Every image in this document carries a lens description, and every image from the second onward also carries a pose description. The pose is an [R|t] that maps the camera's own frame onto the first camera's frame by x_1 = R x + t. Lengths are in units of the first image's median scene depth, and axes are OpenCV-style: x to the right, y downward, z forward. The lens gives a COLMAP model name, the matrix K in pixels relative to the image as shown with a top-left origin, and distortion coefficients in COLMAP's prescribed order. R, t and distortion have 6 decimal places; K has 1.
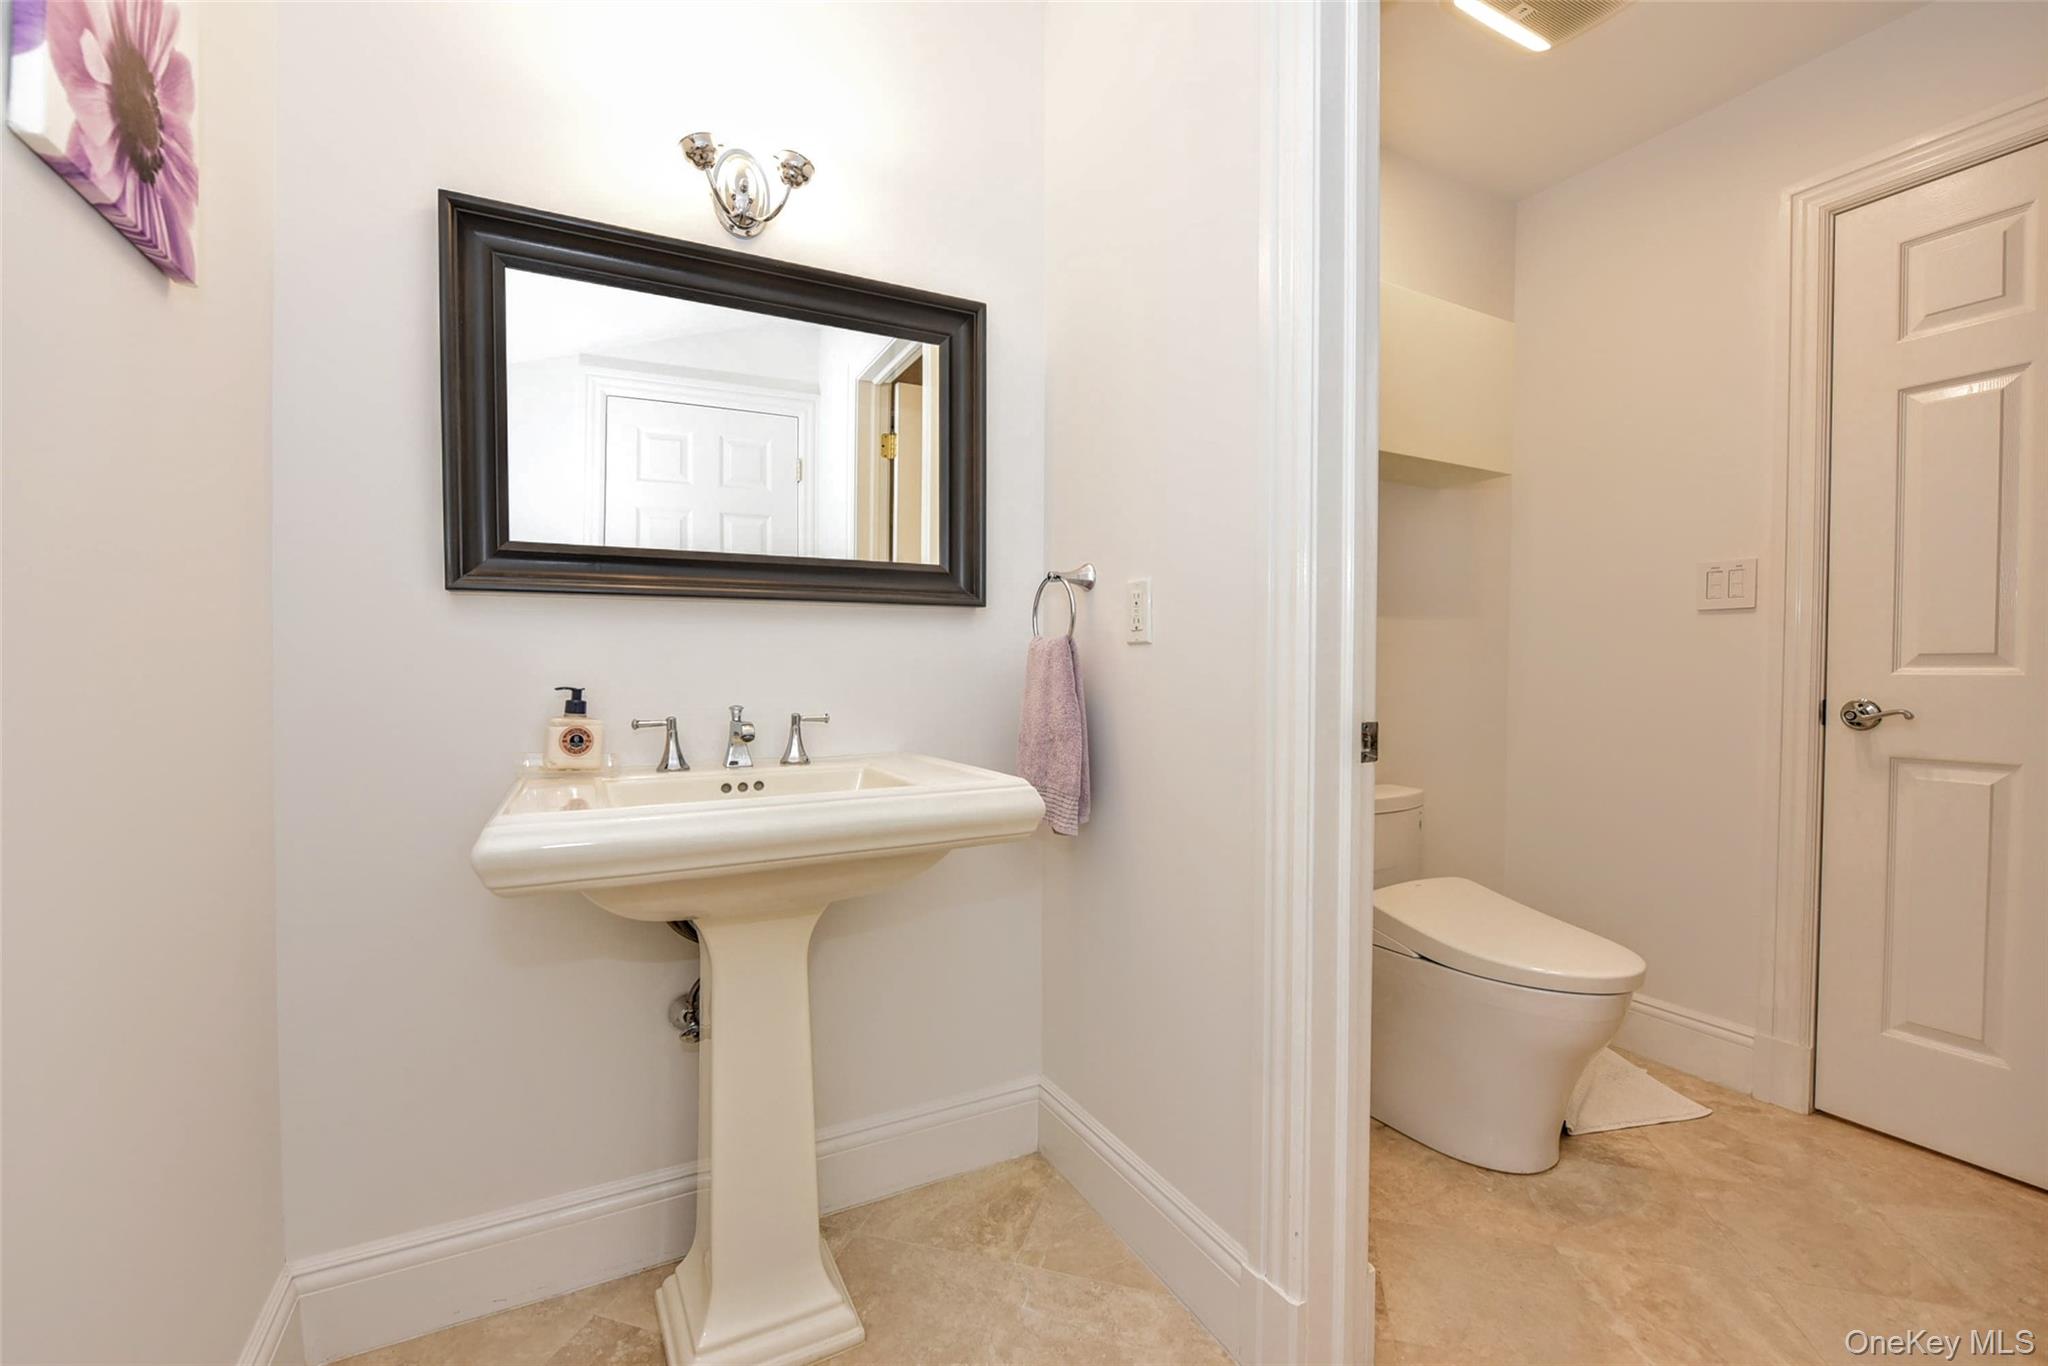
lens RADIAL K [[834.9, 0, 1024.0], [0, 834.9, 683.0], [0, 0, 1]] dist [-0.014758, 0.000301]
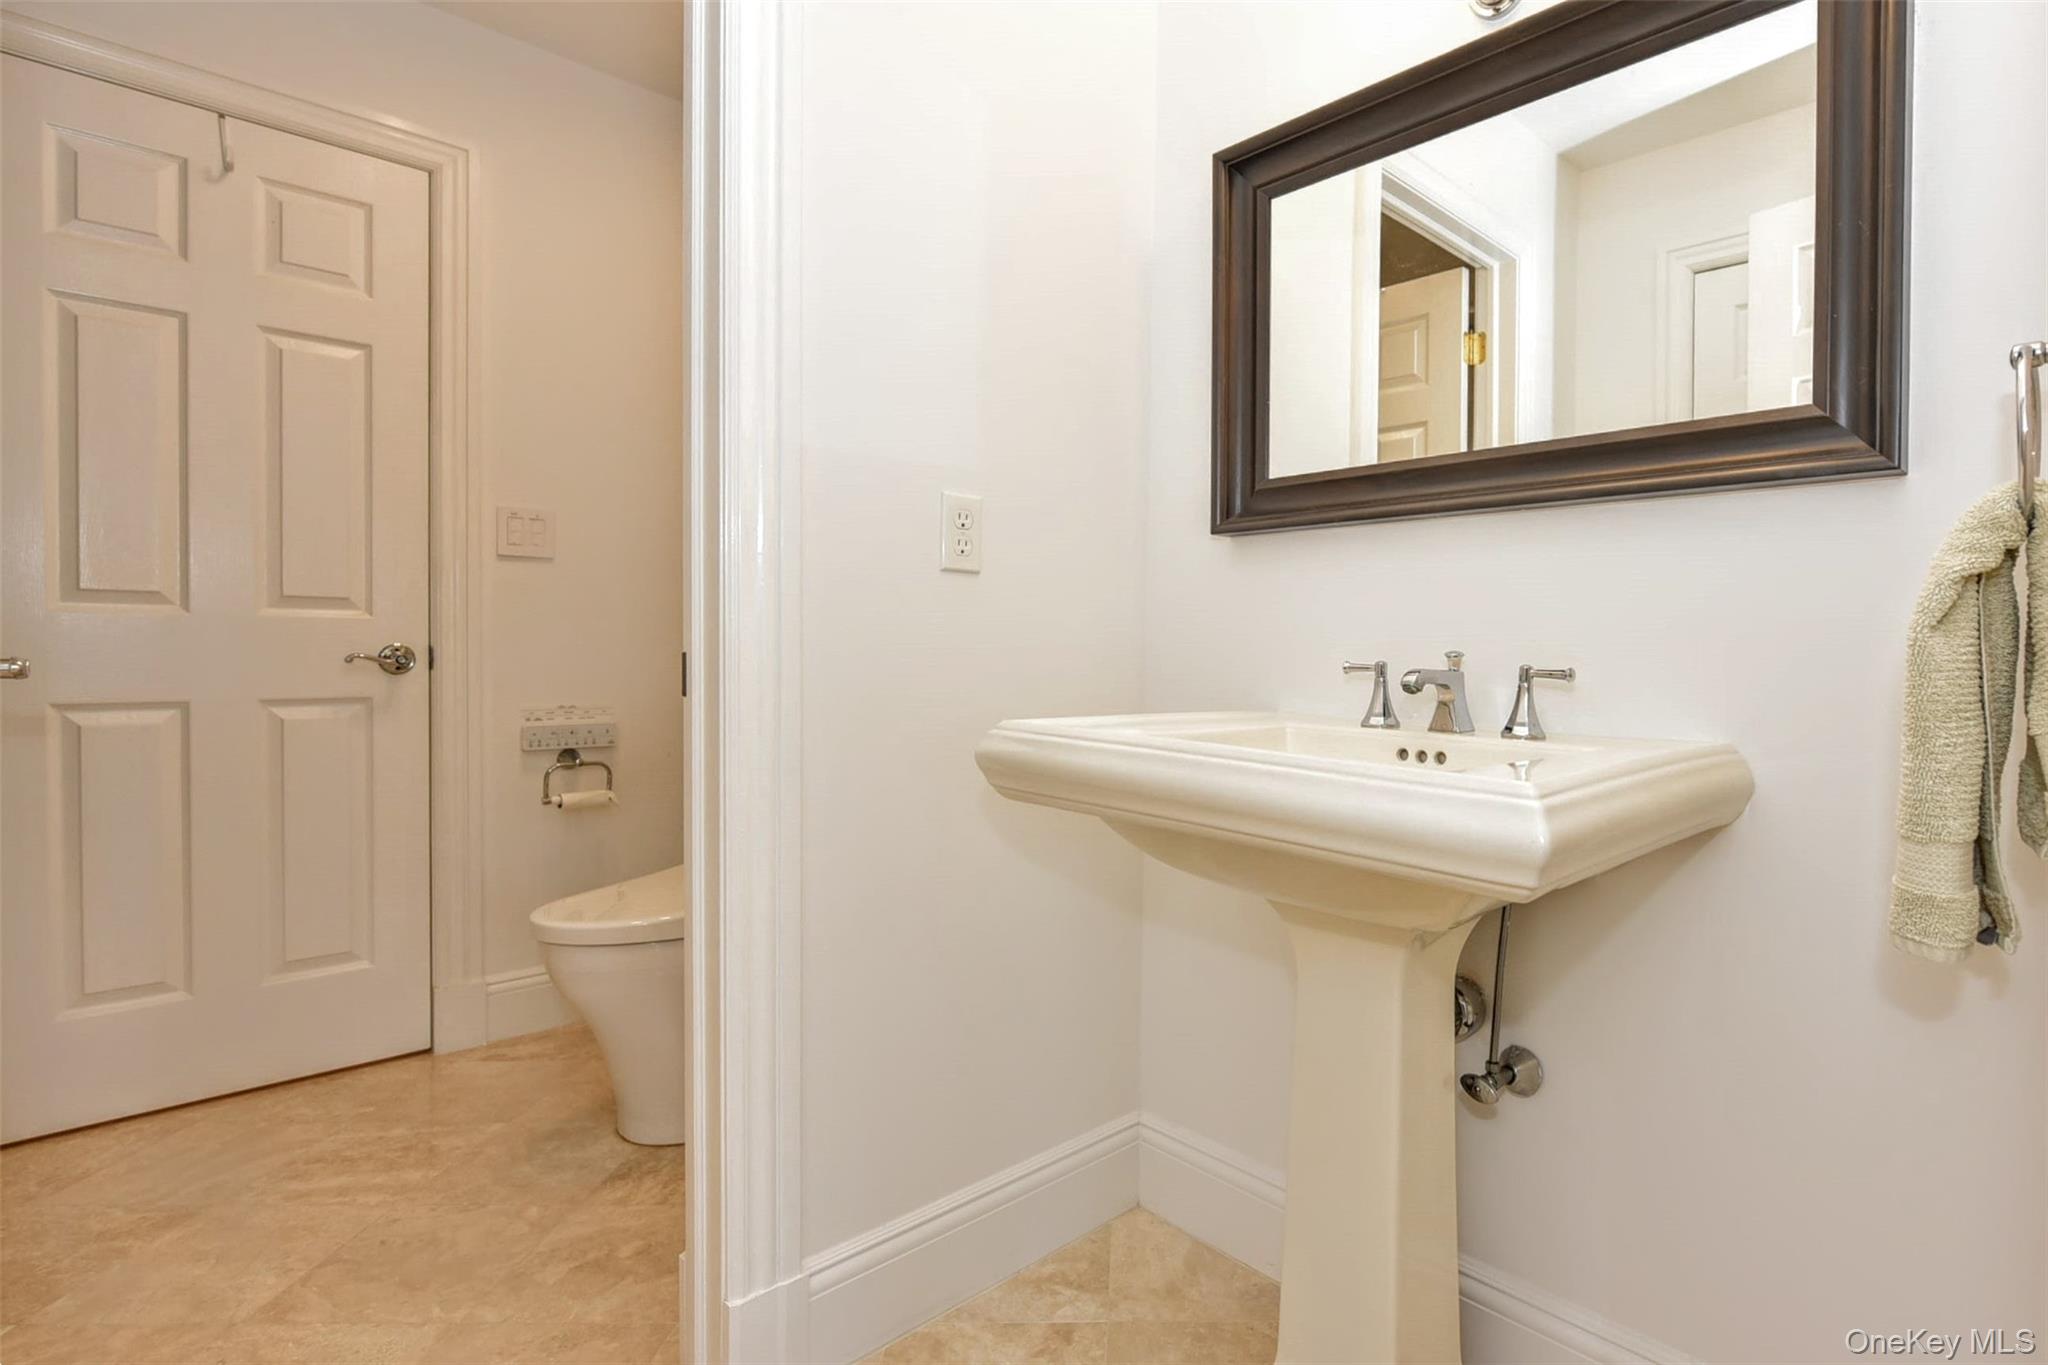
lens RADIAL K [[1240.0, 0, 1022.3], [0, 1240.0, 658.1], [0, 0, 1]] dist [0.001868, -0.000680]
pose [[0.157806, 0.013426, -0.987379, 0.840136], [-0.033542, 0.999403, 0.008229, 0.043945], [0.986900, 0.031820, 0.158162, 0.525140]]
